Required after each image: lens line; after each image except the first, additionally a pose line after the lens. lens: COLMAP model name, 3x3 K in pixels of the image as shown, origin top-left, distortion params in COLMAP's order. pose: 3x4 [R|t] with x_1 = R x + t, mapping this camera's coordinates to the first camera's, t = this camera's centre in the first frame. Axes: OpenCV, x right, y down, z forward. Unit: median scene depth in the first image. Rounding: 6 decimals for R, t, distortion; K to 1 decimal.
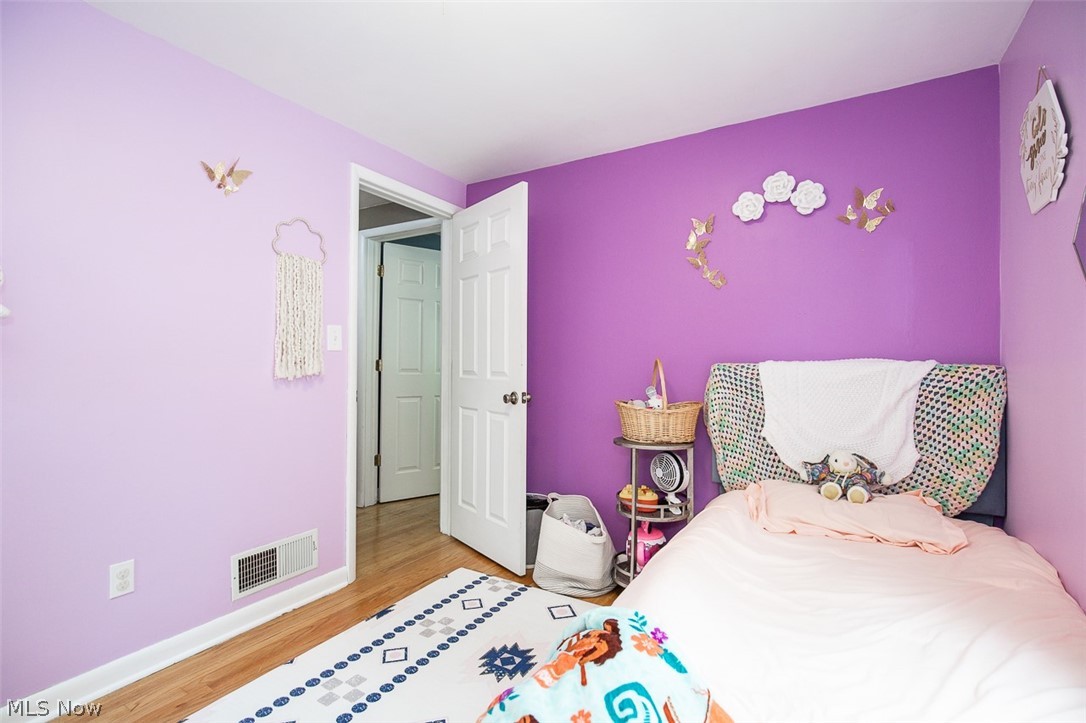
lens RADIAL K [[494.8, 0, 540.8], [0, 494.8, 360.5], [0, 0, 1]] dist [-0.013089, 0.002878]
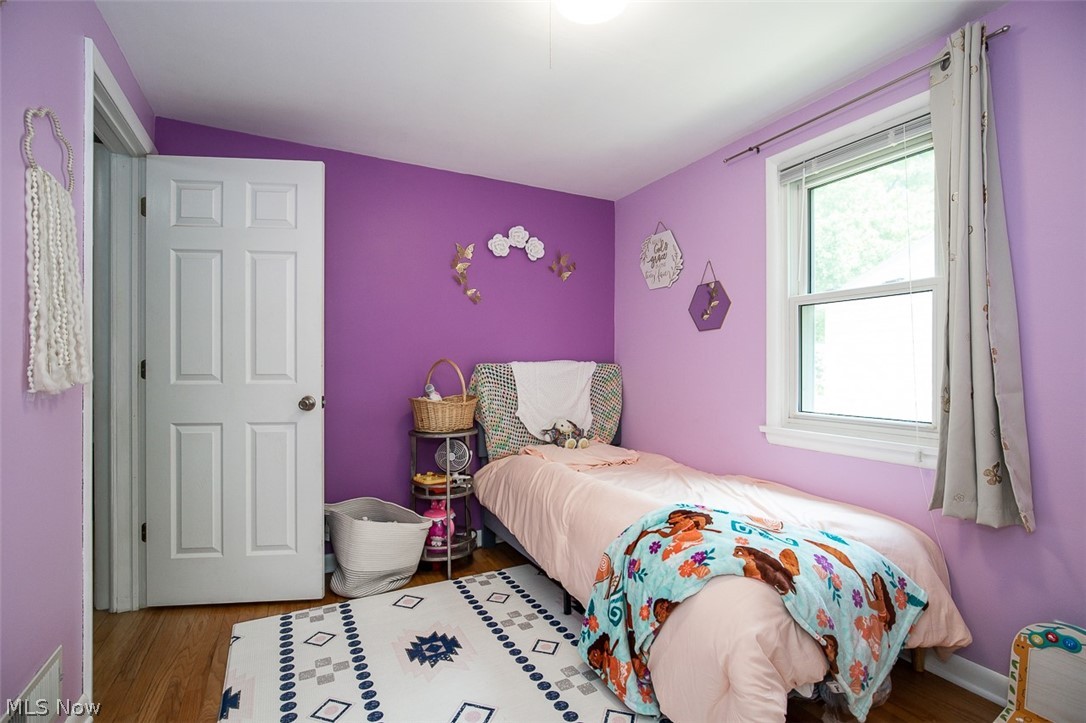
lens RADIAL K [[494.8, 0, 539.1], [0, 494.8, 367.8], [0, 0, 1]] dist [-0.013089, 0.002878]
pose [[0.524225, -0.009683, 0.851525, -0.687138], [-0.002264, 0.999916, 0.012763, -0.000045], [-0.851577, -0.008618, 0.524159, 0.218069]]
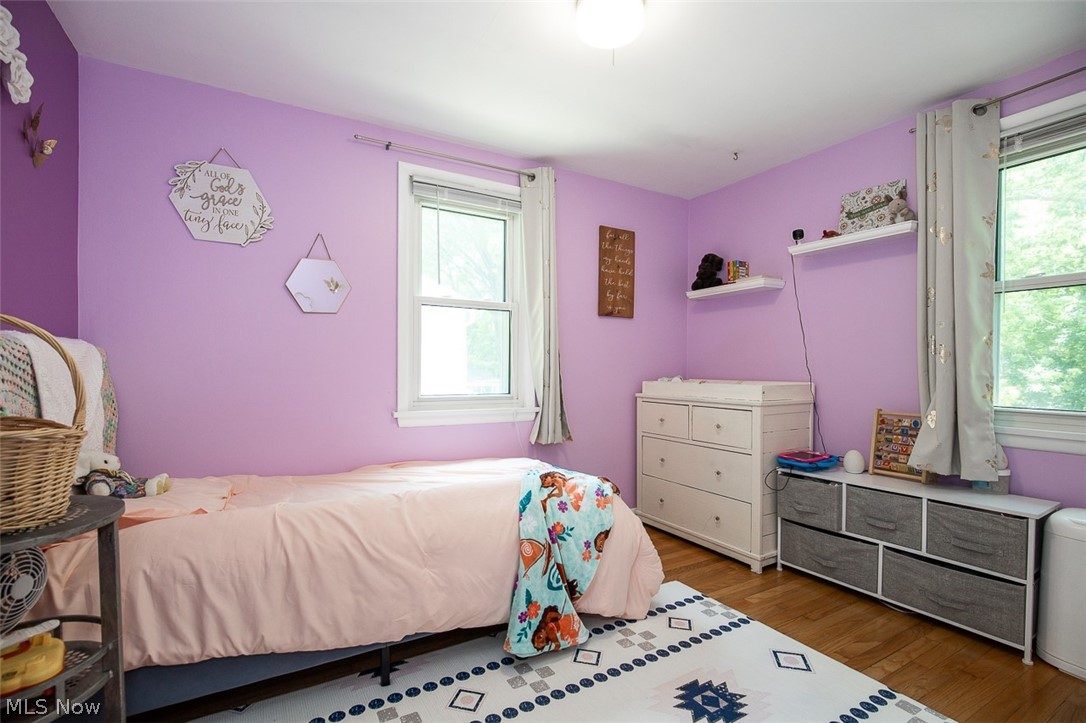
lens RADIAL K [[494.8, 0, 551.7], [0, 494.8, 375.7], [0, 0, 1]] dist [-0.013089, 0.002878]
pose [[-0.874618, -0.019176, 0.484433, -0.377862], [-0.015949, 0.999815, 0.010782, 0.037214], [-0.484550, 0.001704, -0.874762, 1.204393]]
